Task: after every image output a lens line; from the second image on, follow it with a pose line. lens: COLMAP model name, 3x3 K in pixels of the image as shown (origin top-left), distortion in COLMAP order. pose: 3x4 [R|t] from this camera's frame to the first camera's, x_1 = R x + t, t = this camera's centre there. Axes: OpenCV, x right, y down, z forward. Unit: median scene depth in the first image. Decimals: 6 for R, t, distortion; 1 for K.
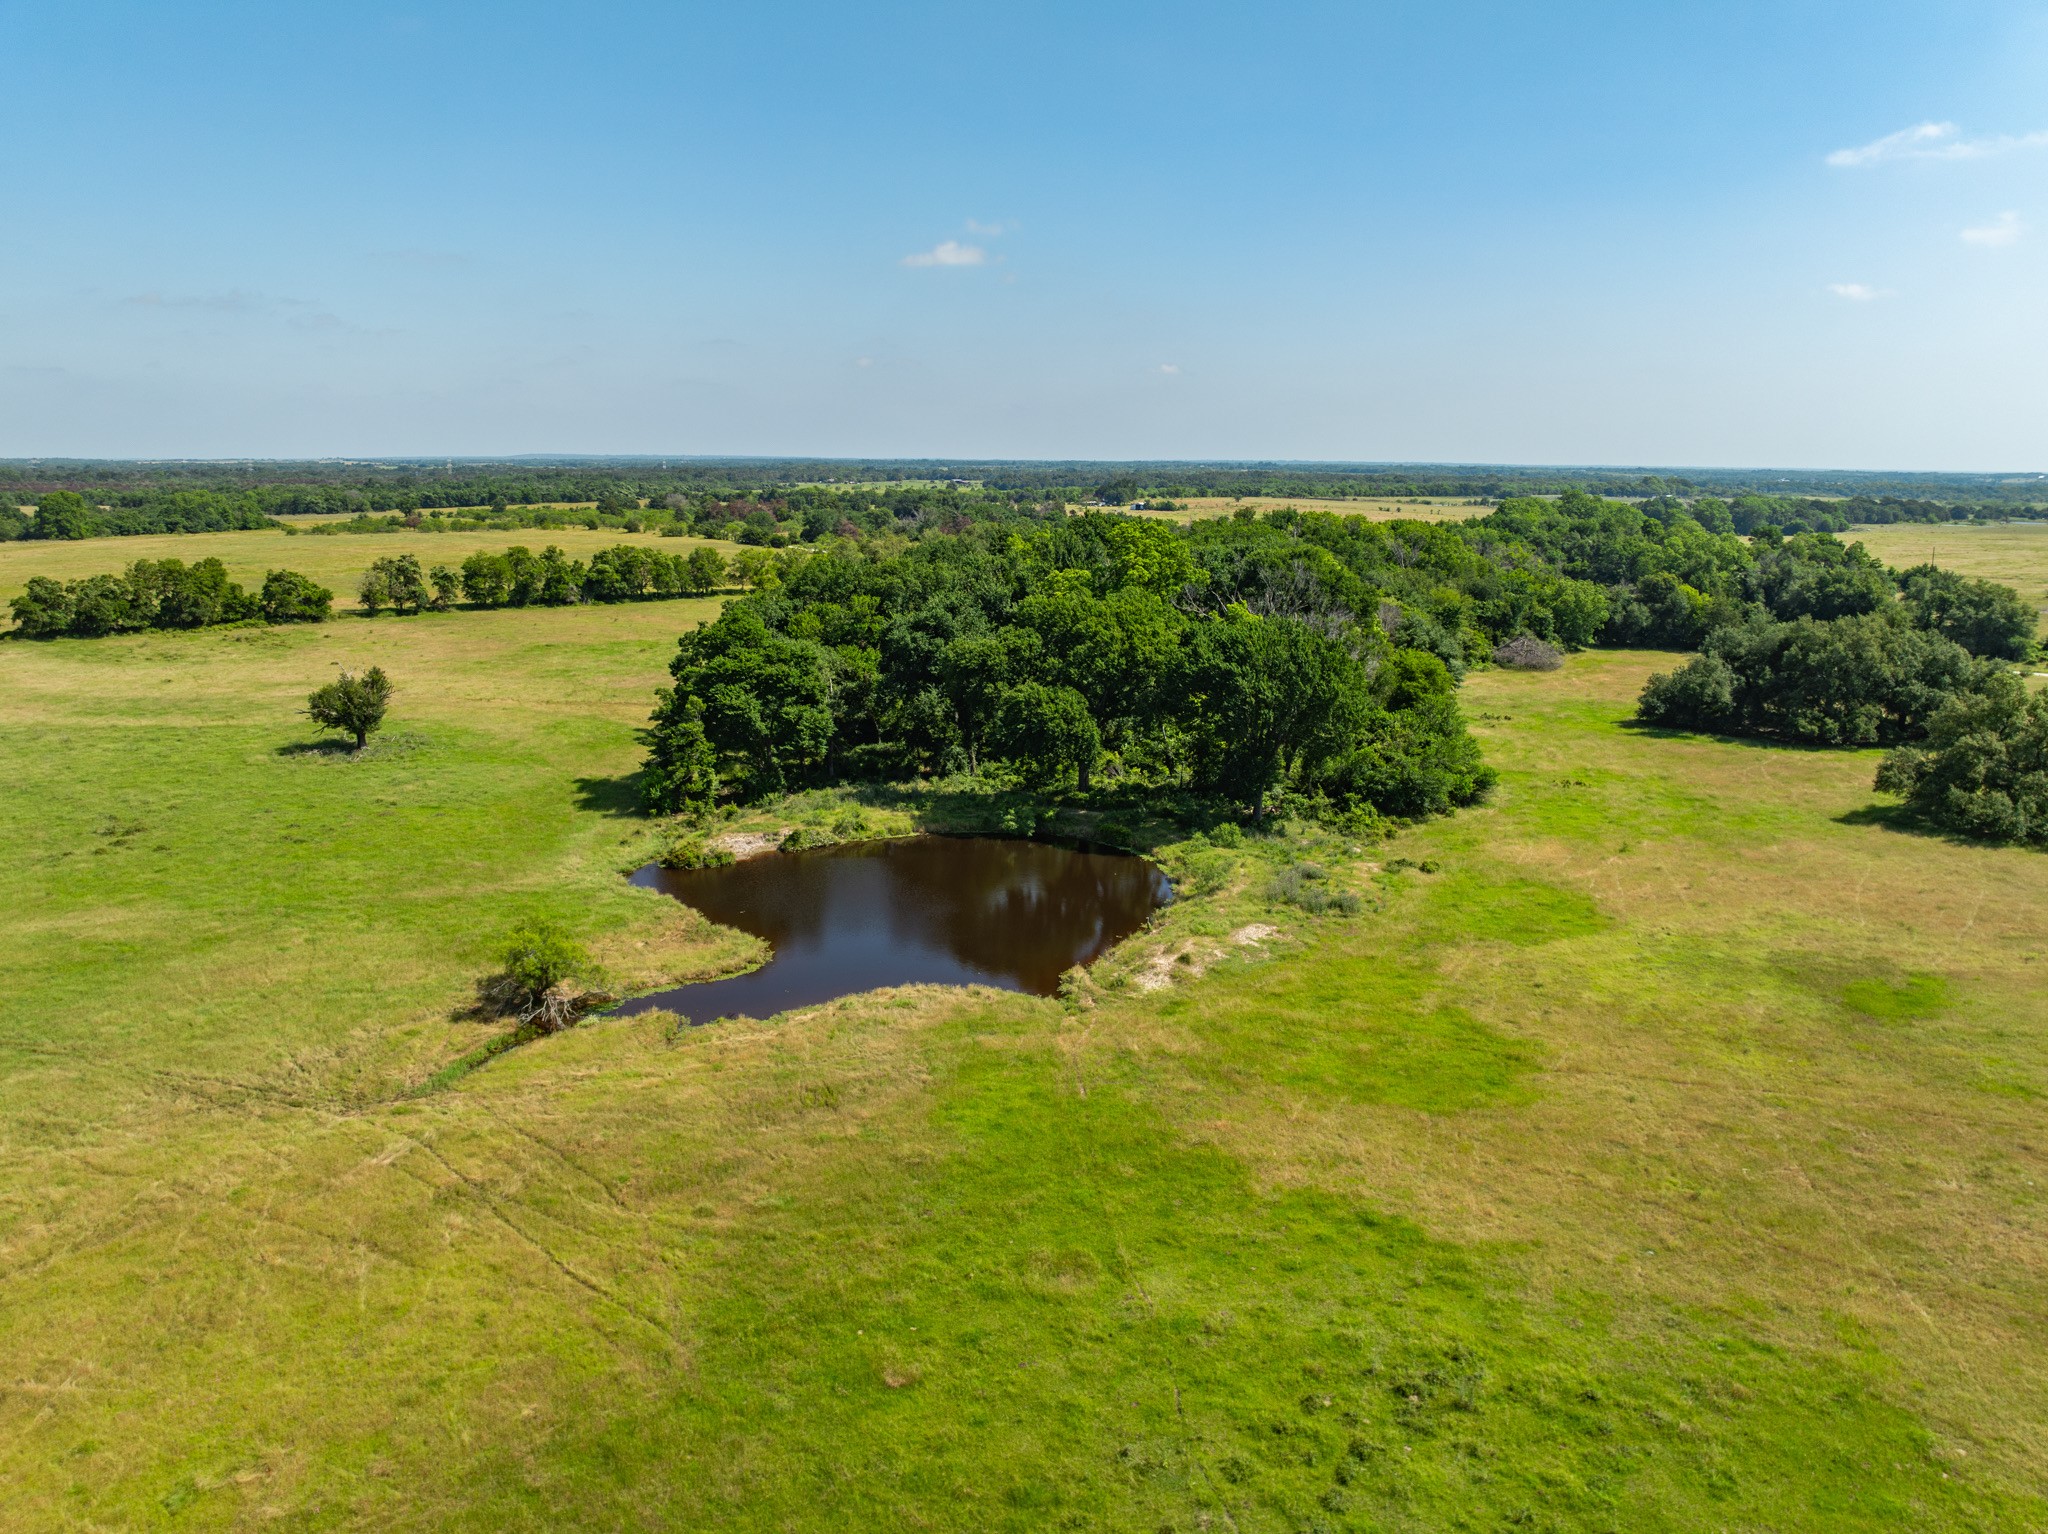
lens RADIAL K [[1434.7, 0, 1024.5], [0, 1434.7, 770.4], [0, 0, 1]] dist [-0.052655, 0.018324]
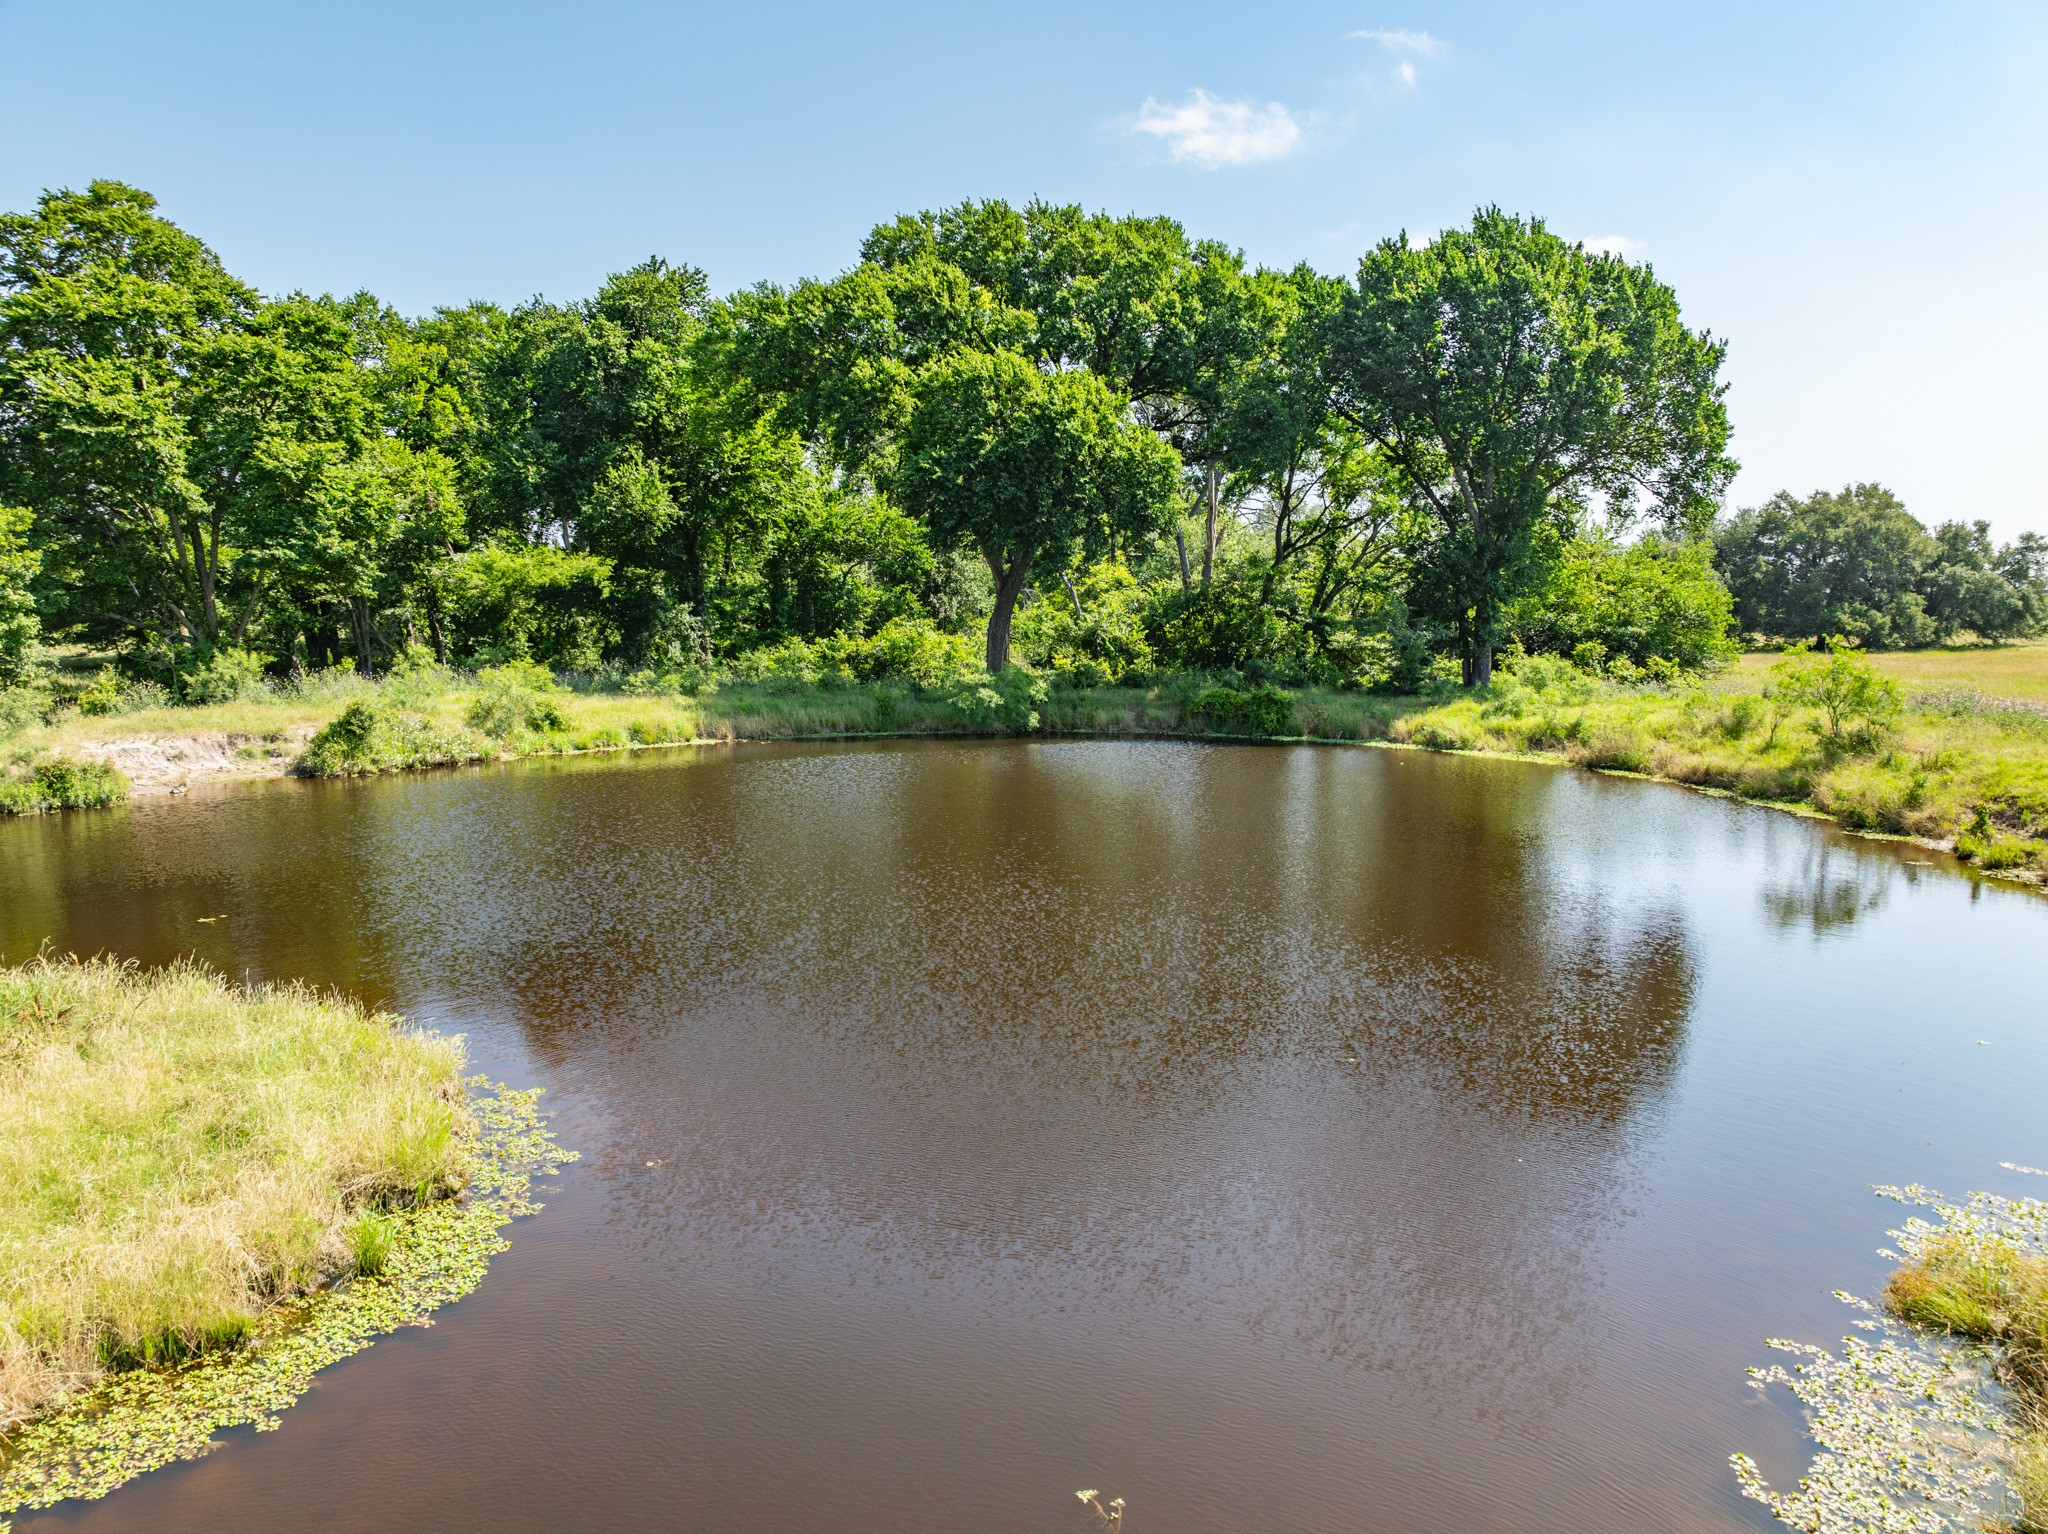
lens RADIAL K [[1434.7, 0, 1021.0], [0, 1434.7, 764.3], [0, 0, 1]] dist [-0.052655, 0.018324]
pose [[0.924458, -0.041756, 0.378991, -0.137063], [0.077461, 0.993824, -0.079452, 0.083338], [-0.373333, 0.102807, 0.921983, 0.645496]]
